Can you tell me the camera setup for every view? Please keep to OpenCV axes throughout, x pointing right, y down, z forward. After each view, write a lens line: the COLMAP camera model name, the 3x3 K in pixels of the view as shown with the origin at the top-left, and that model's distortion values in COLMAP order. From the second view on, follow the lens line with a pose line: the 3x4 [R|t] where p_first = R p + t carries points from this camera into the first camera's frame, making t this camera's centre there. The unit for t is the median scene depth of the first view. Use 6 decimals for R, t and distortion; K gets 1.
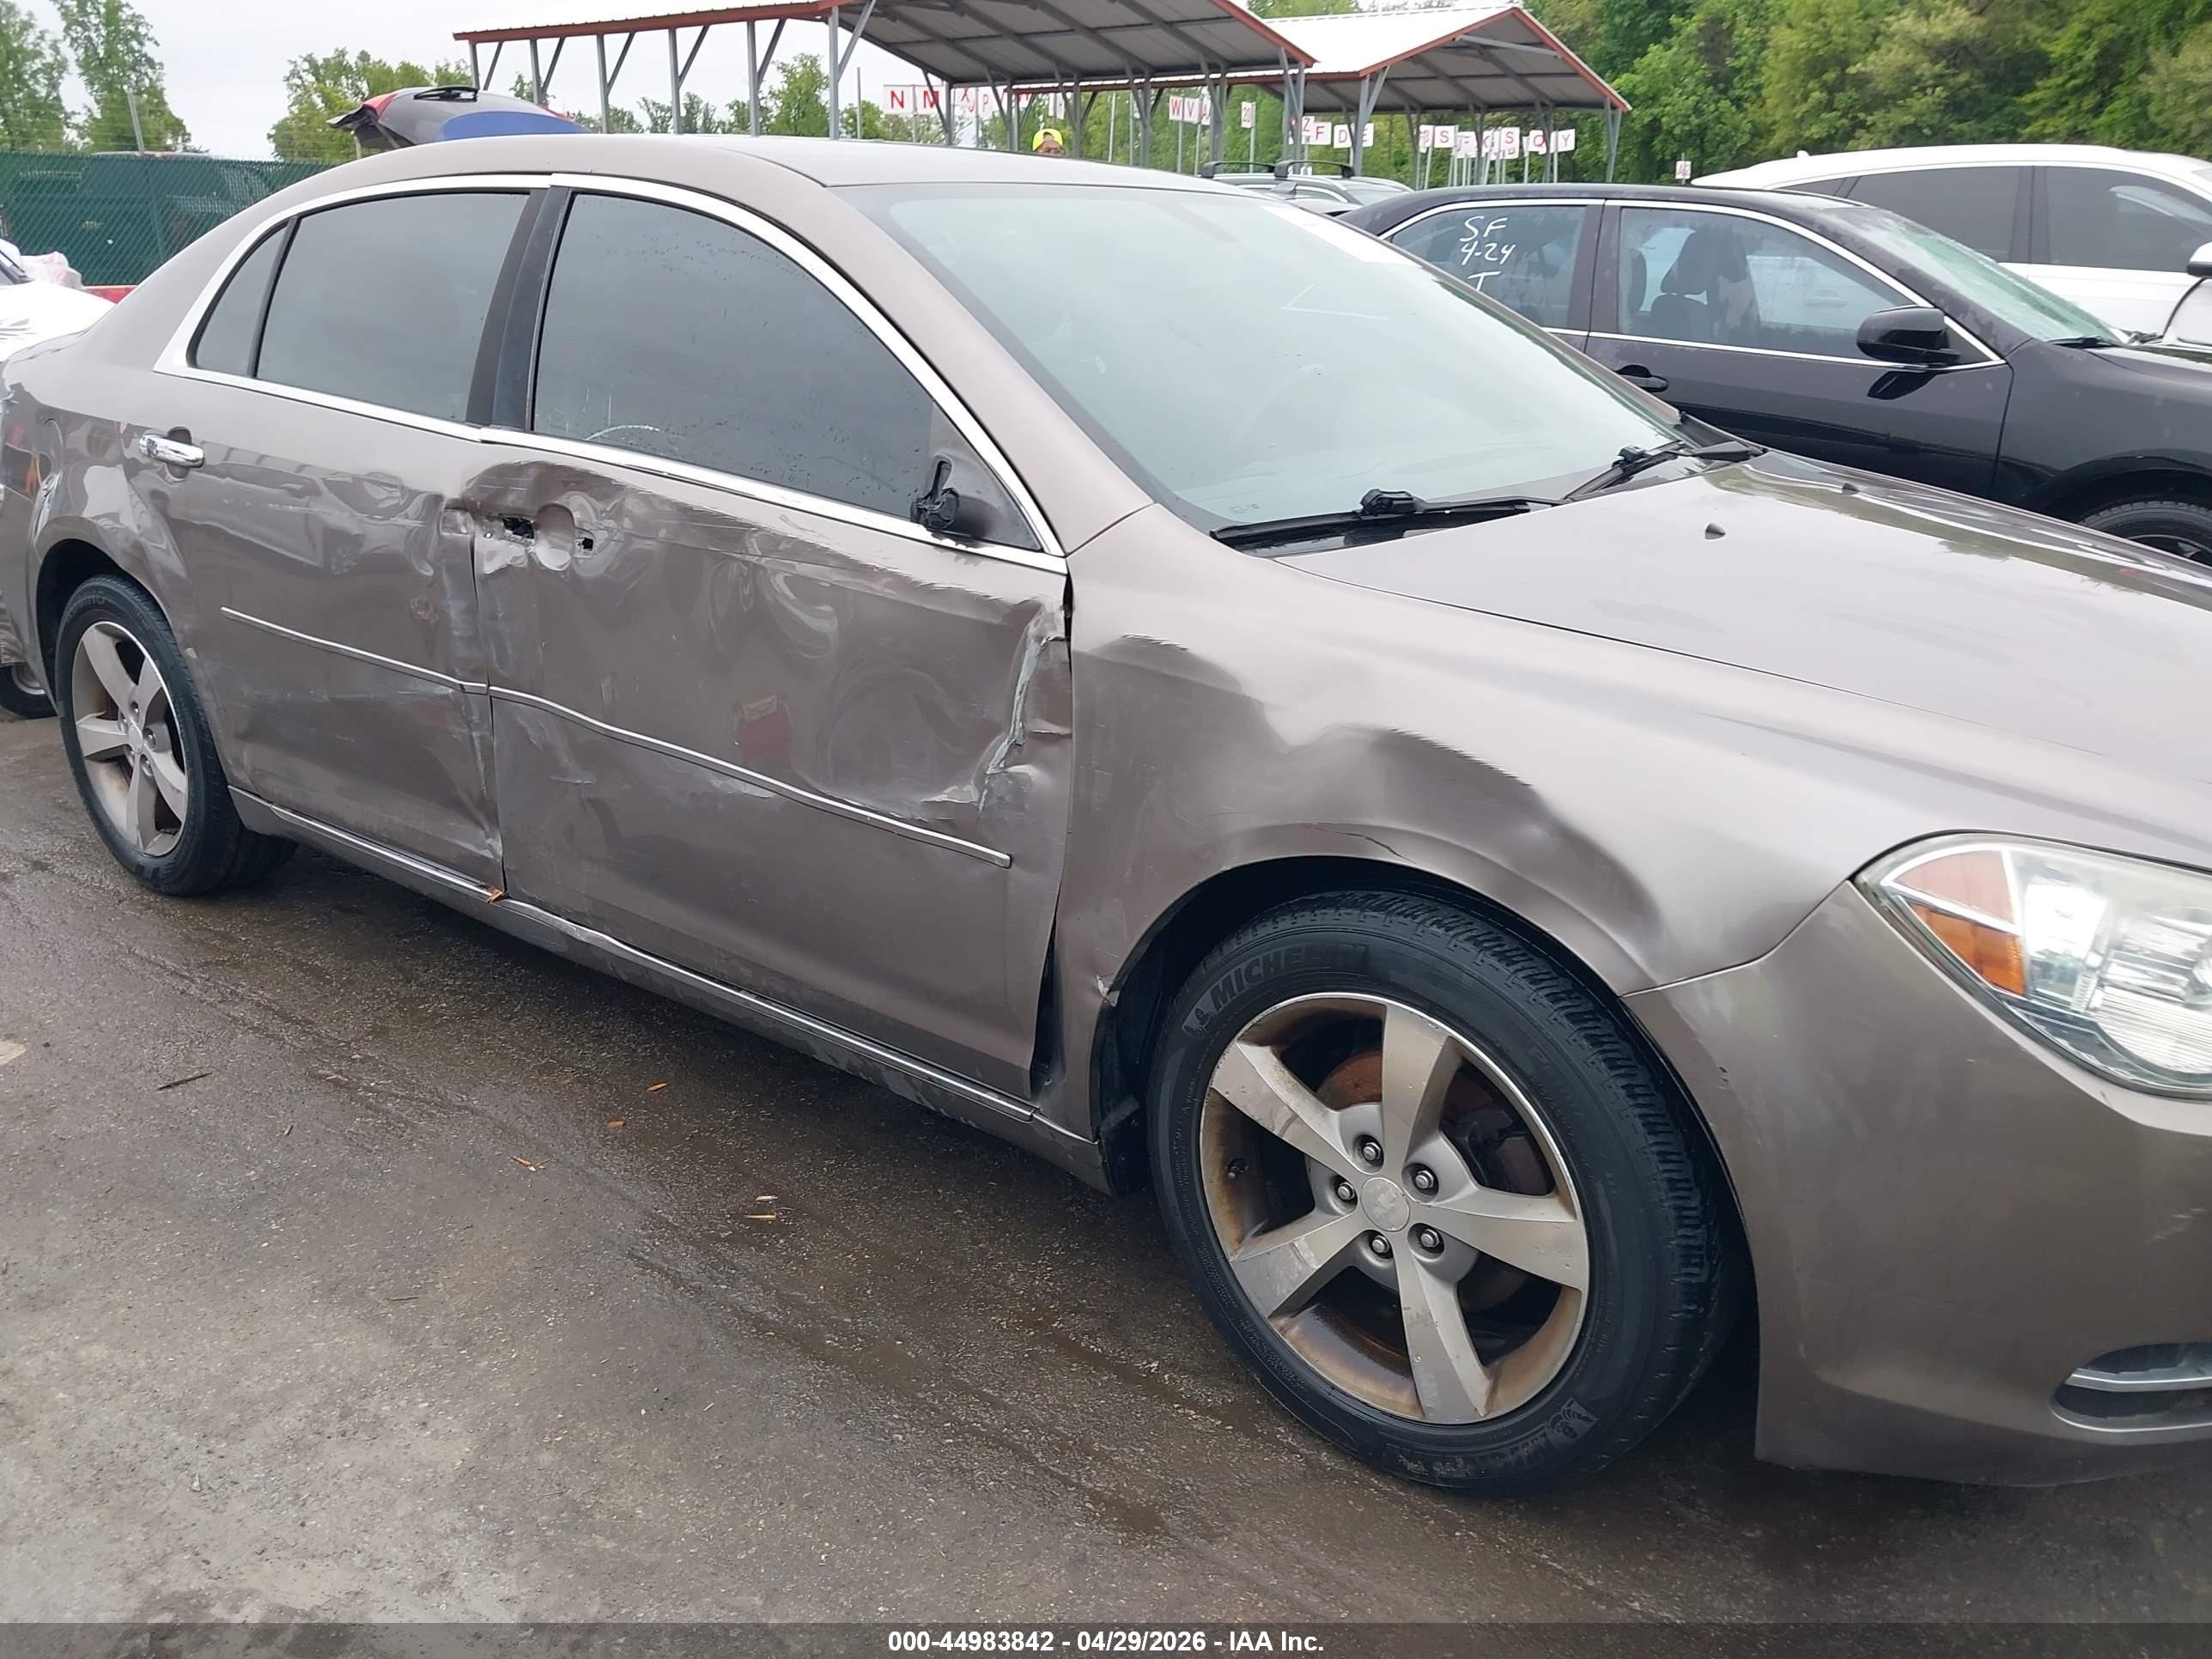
lens RADIAL K [[1795.2, 0, 1103.2], [0, 1795.2, 791.0], [0, 0, 1]] dist [0.035662, -0.047264]
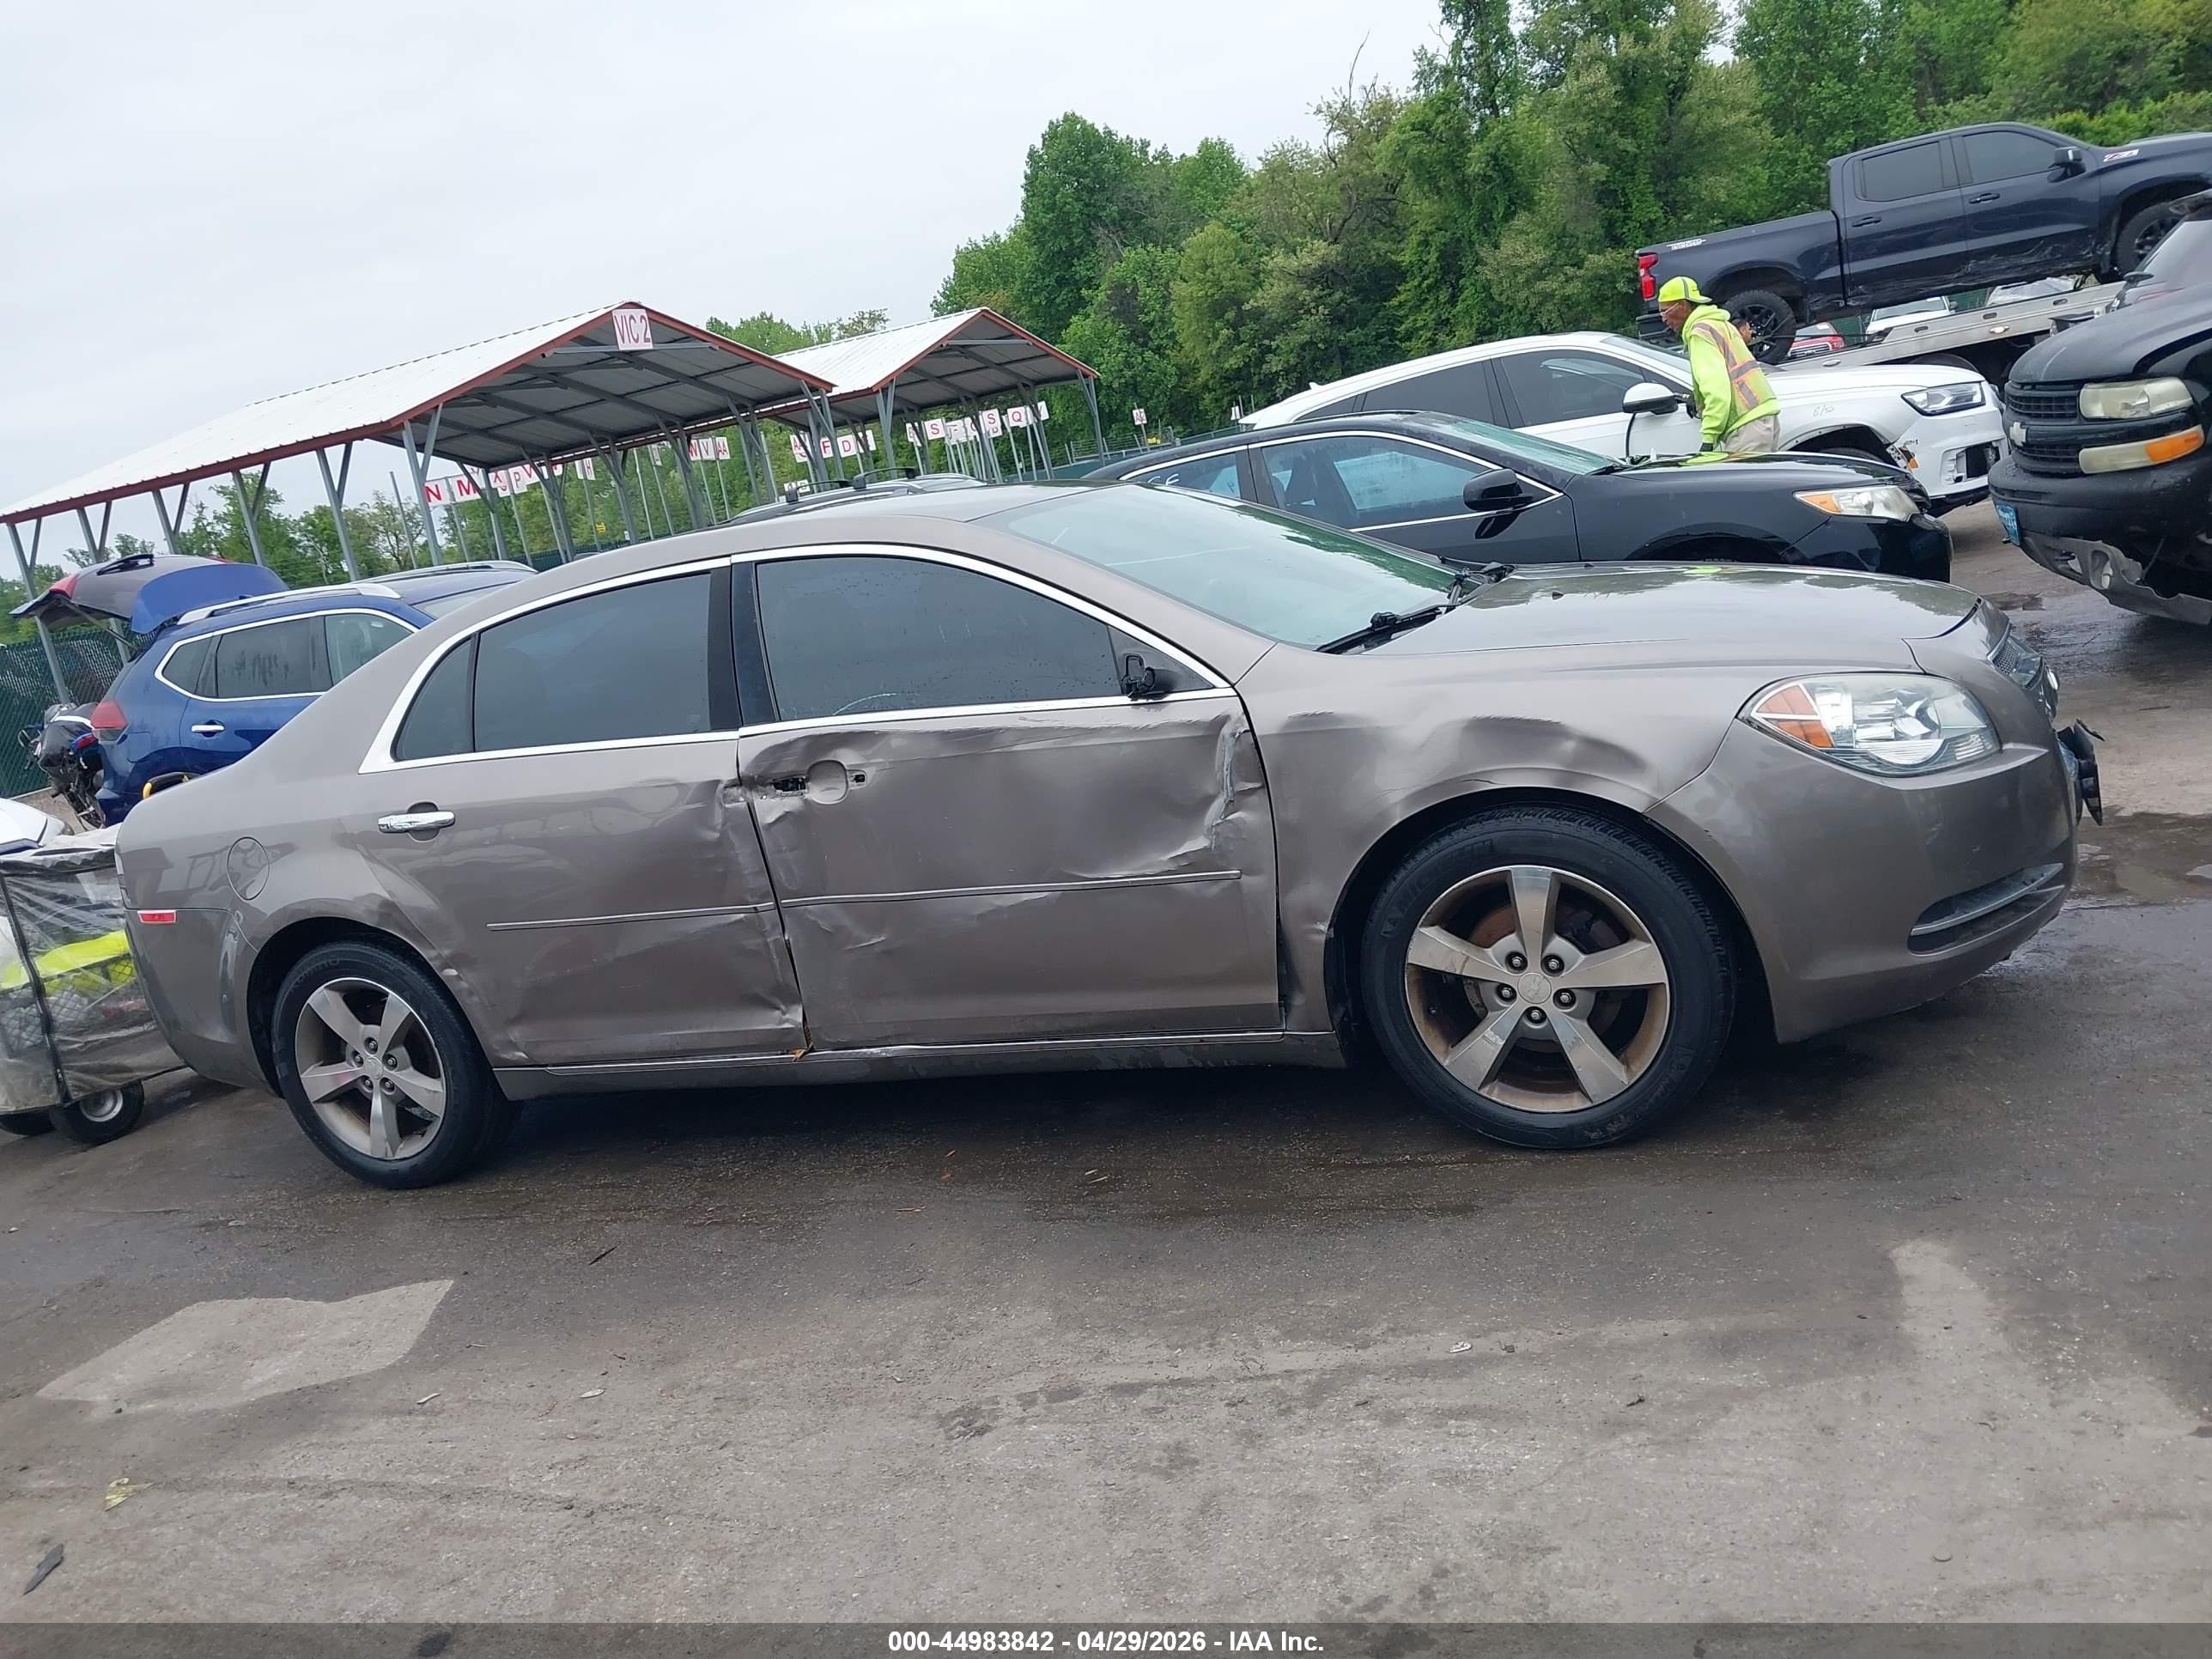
lens RADIAL K [[1778.7, 0, 1099.6], [0, 1778.7, 771.3], [0, 0, 1]] dist [0.079667, -0.122919]
pose [[0.941898, -0.236603, 0.238425, -0.358196], [0.272576, 0.953187, -0.130911, 0.084317], [-0.196290, 0.188294, 0.962297, -0.369313]]
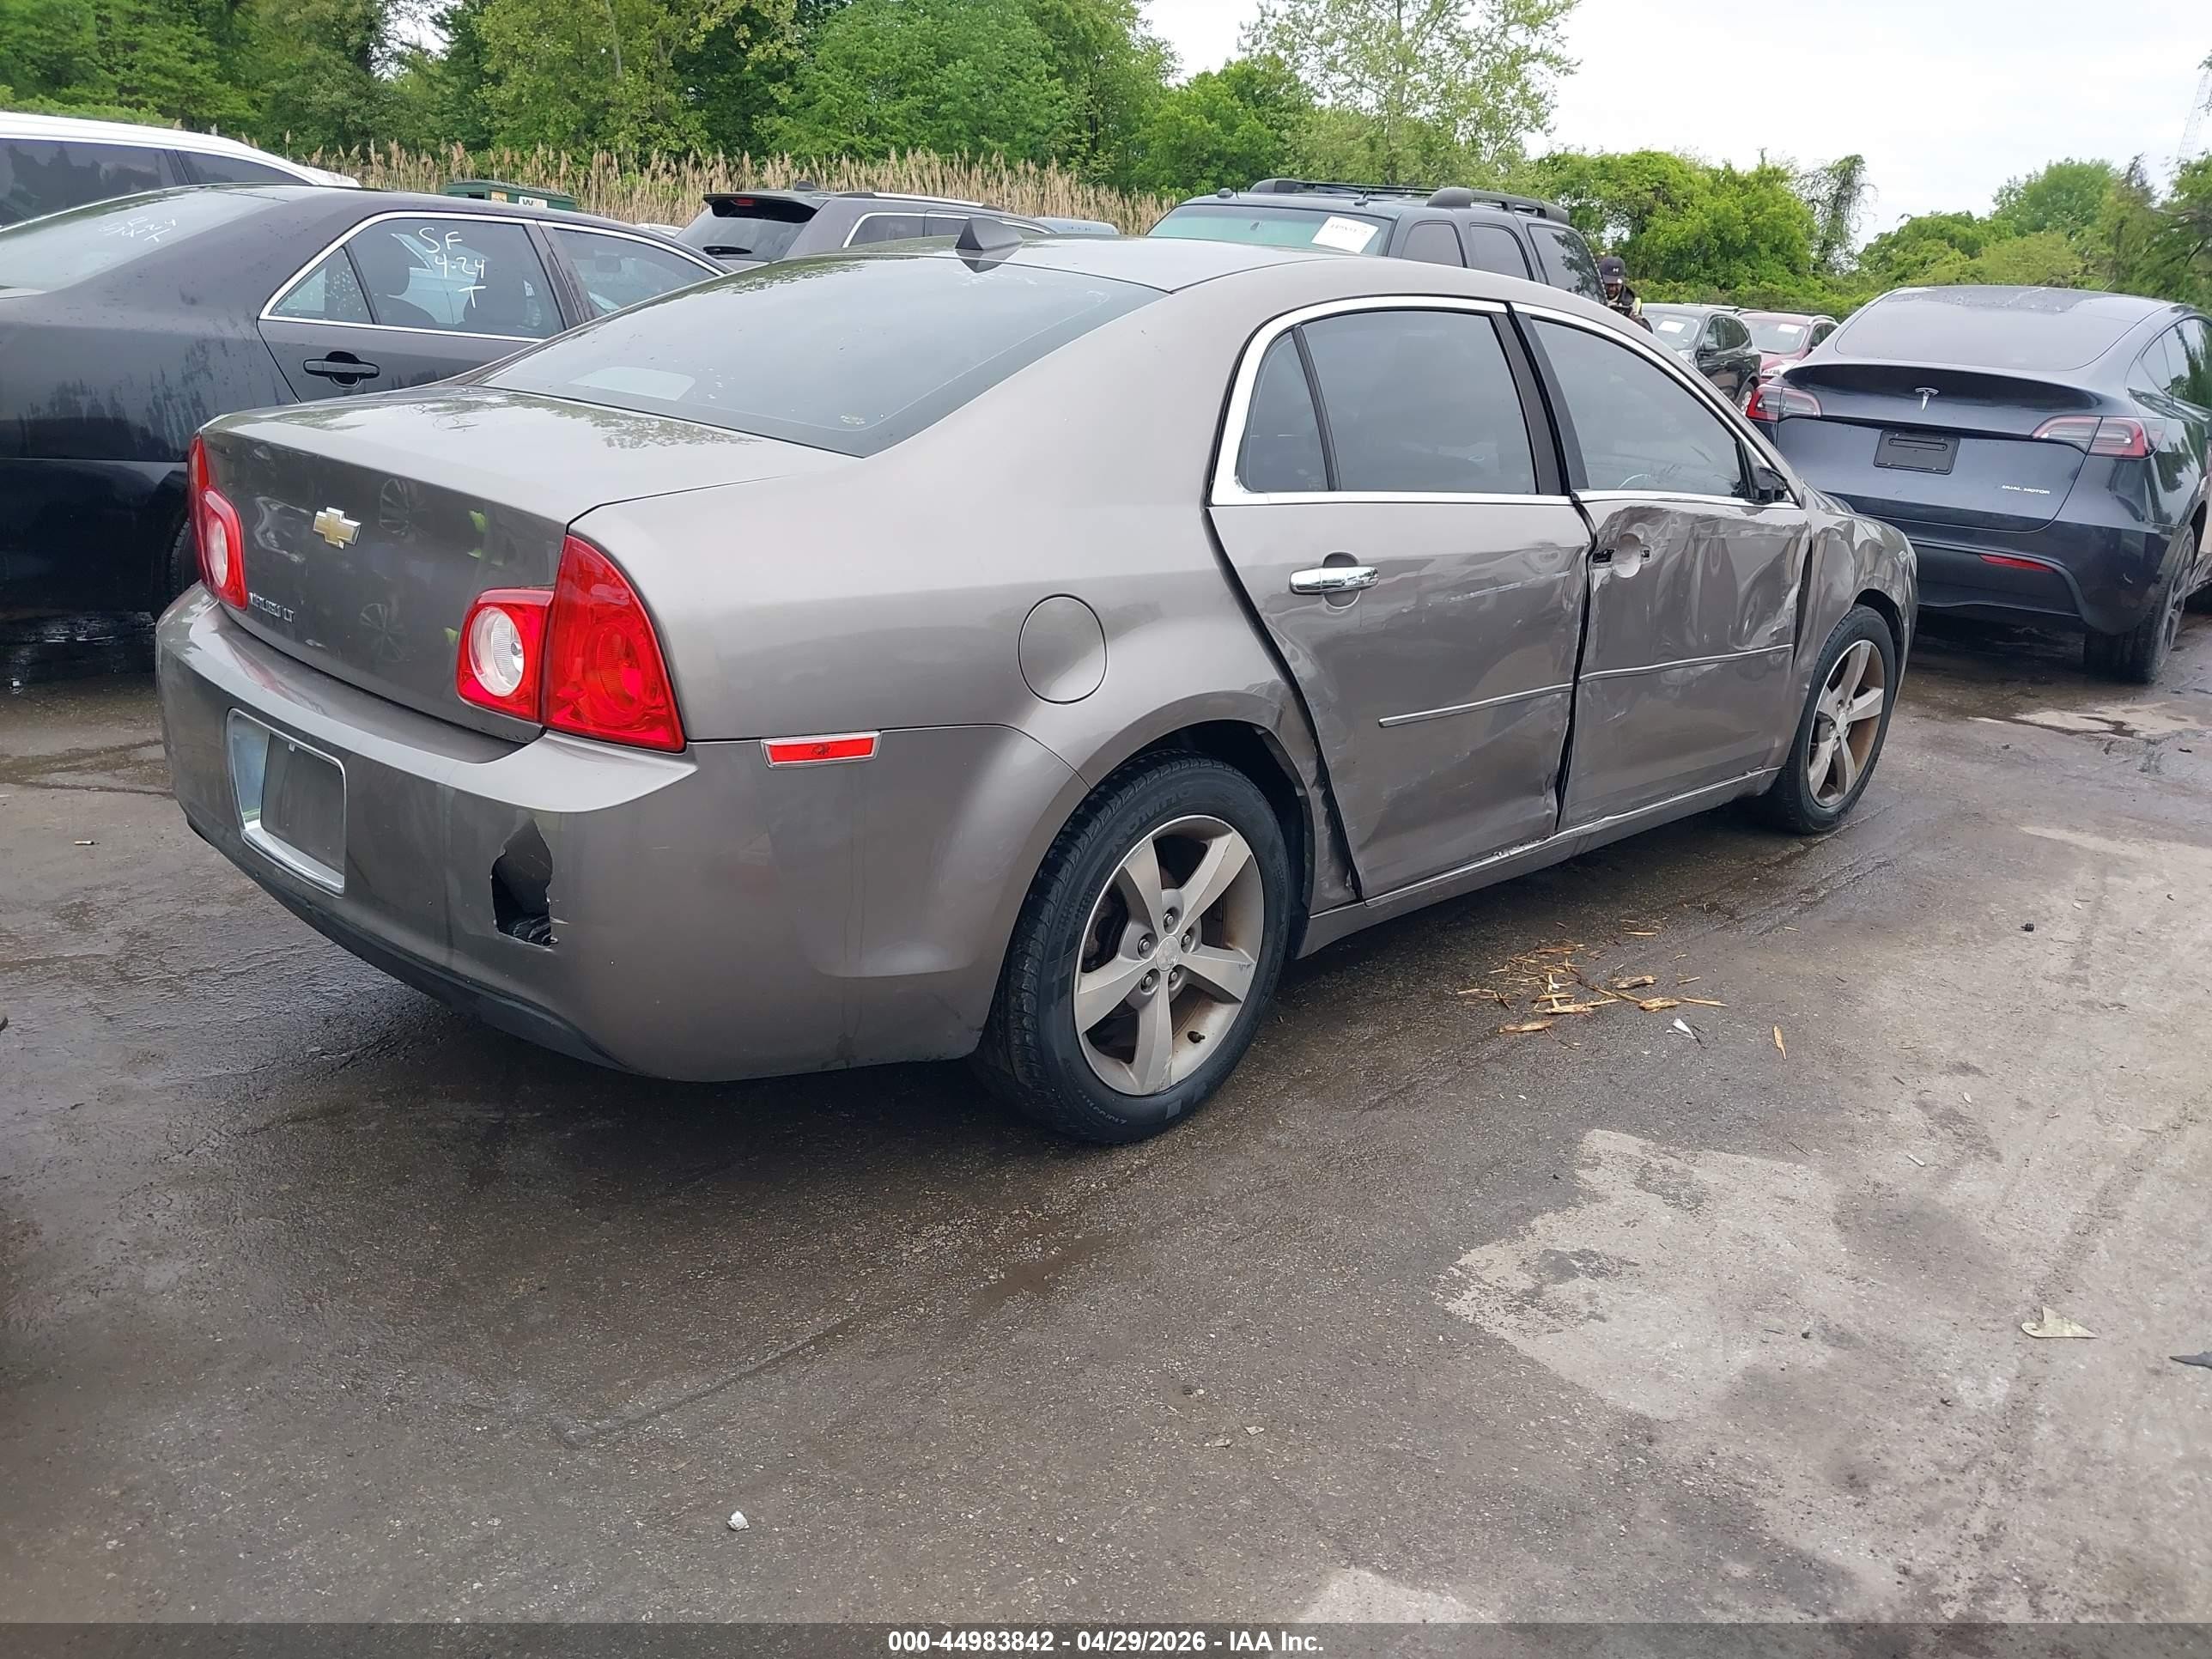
lens RADIAL K [[1767.7, 0, 1106.0], [0, 1767.7, 829.5], [0, 0, 1]] dist [0.022070, -0.012061]
pose [[0.077494, -0.300475, 0.950636, -1.465232], [0.228872, 0.933401, 0.276370, -0.353368], [-0.970367, 0.196157, 0.141103, 1.023581]]
